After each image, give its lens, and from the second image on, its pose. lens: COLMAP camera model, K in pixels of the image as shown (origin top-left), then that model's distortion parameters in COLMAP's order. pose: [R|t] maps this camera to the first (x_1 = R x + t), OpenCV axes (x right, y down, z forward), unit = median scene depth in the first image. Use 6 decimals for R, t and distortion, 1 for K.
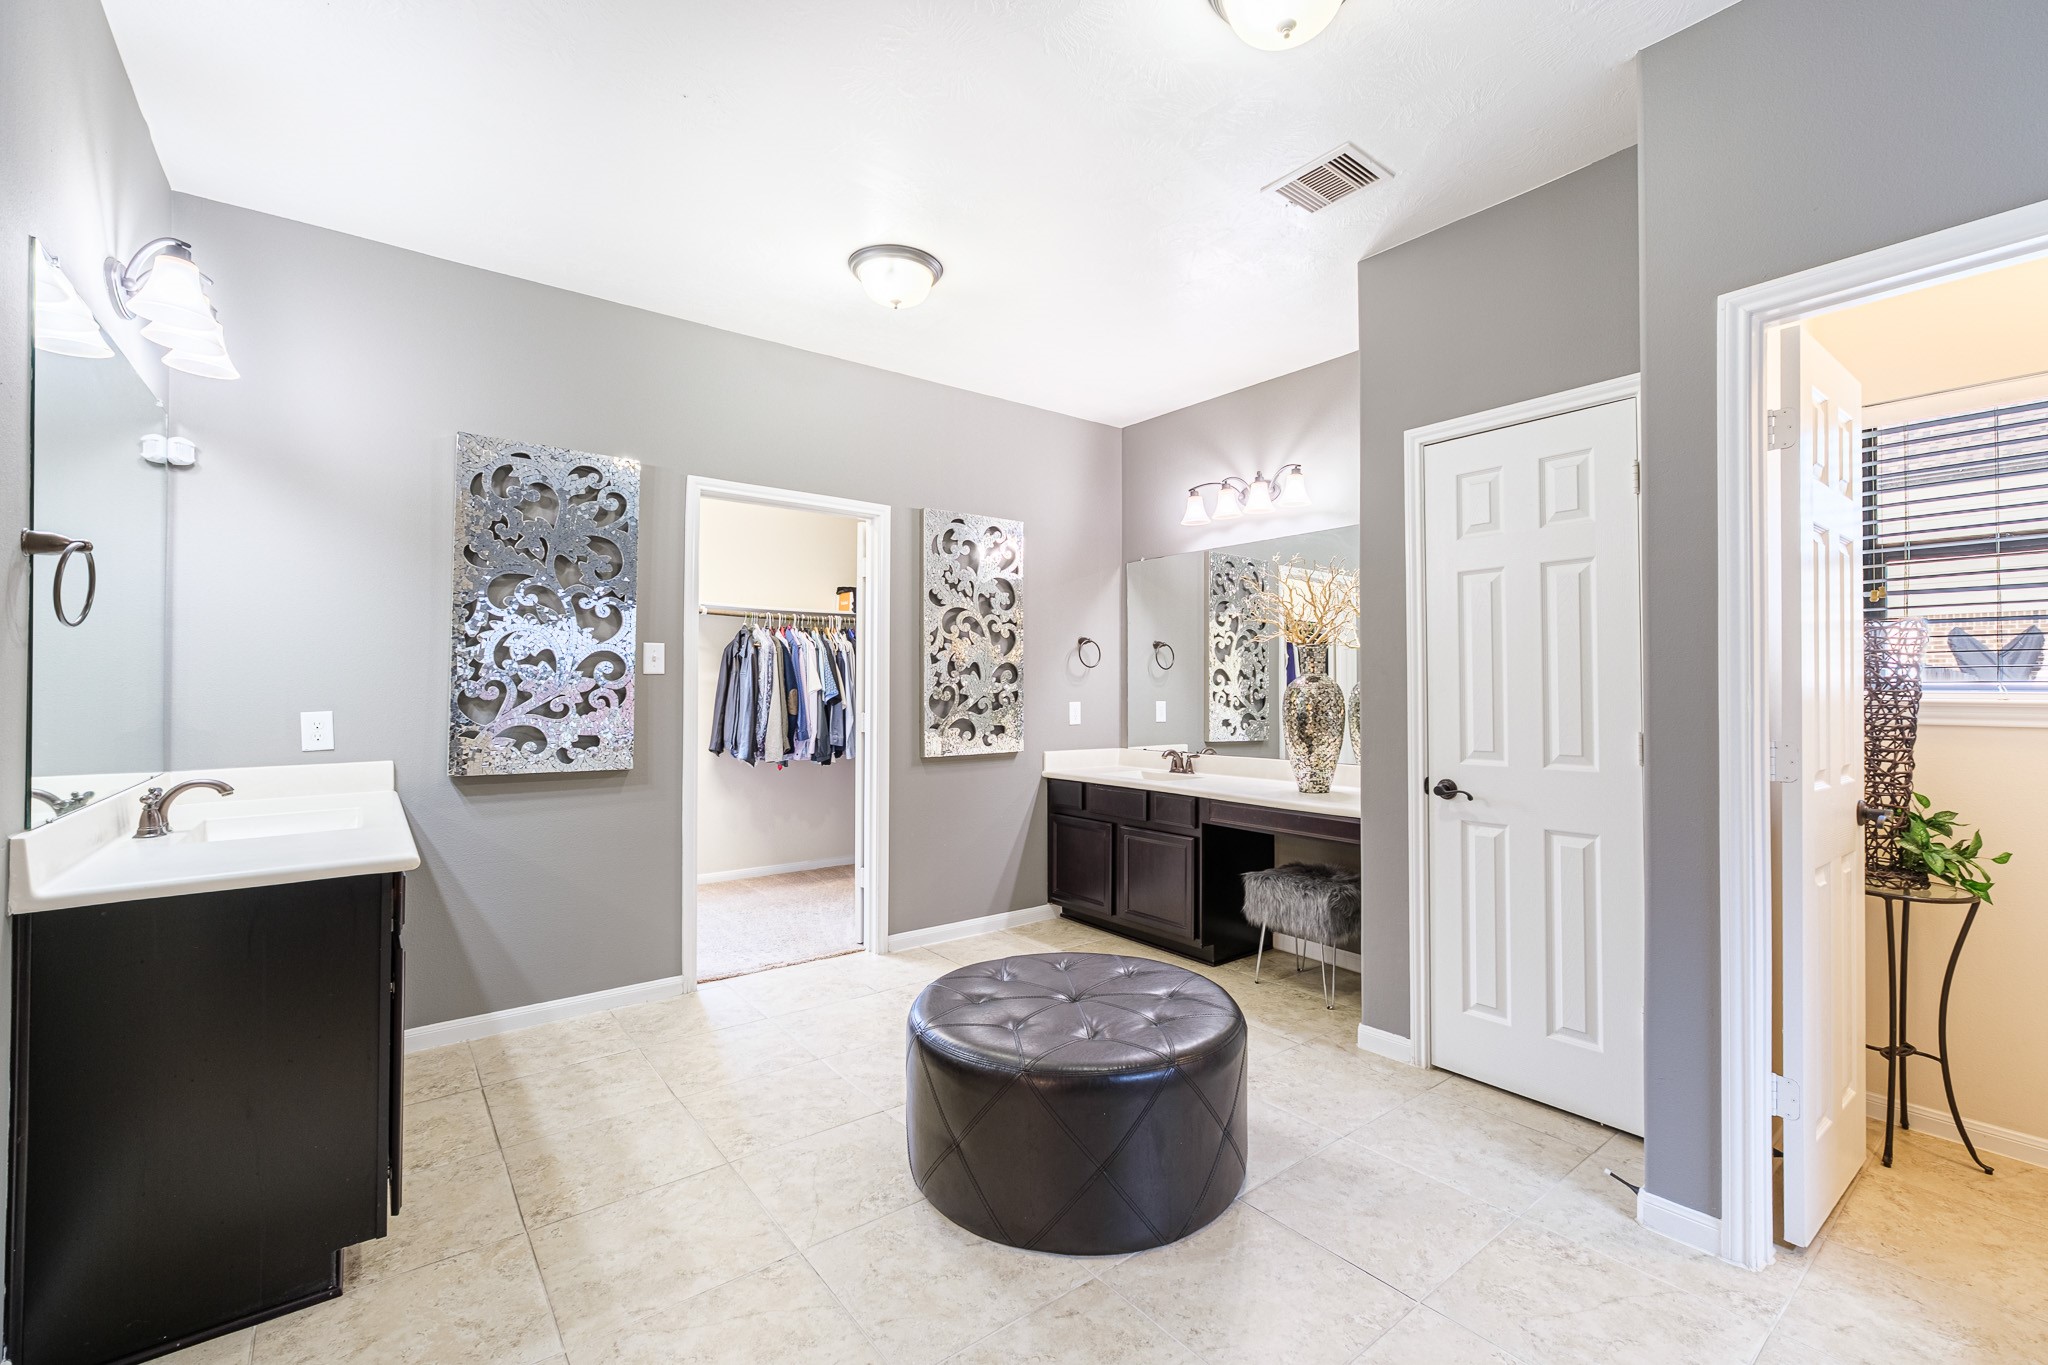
lens RADIAL K [[867.6, 0, 1038.8], [0, 867.6, 687.2], [0, 0, 1]] dist [0.001963, 0.001913]
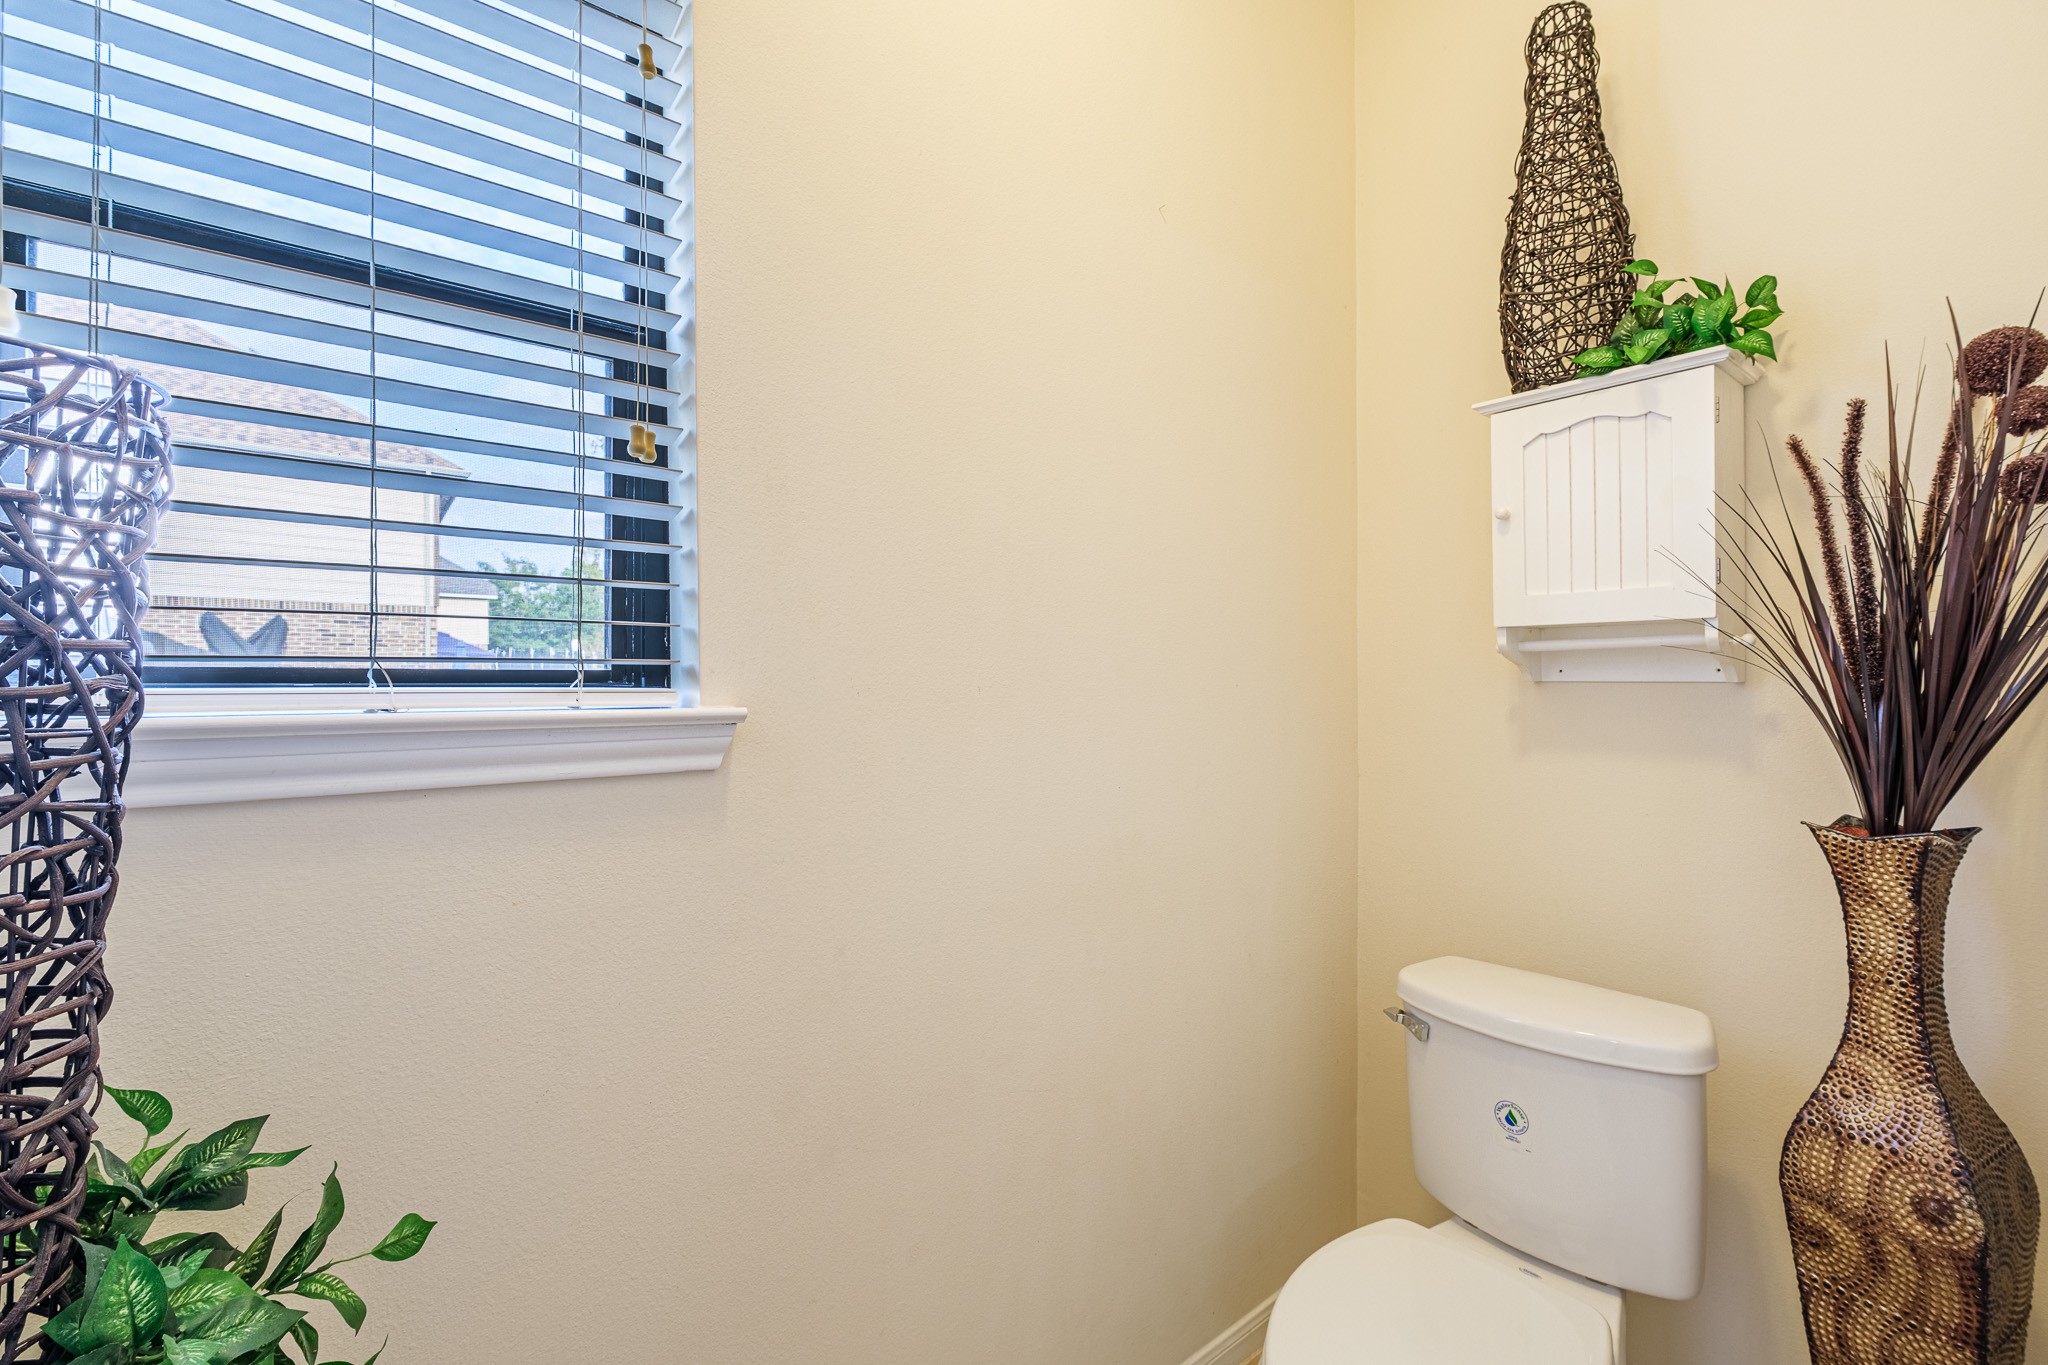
lens RADIAL K [[867.6, 0, 1038.5], [0, 867.6, 680.3], [0, 0, 1]] dist [0.001963, 0.001913]
pose [[-0.013384, 0.004763, 0.999899, 0.757677], [0.002015, 0.999987, -0.004736, 0.003432], [-0.999908, 0.001952, -0.013393, 0.743571]]
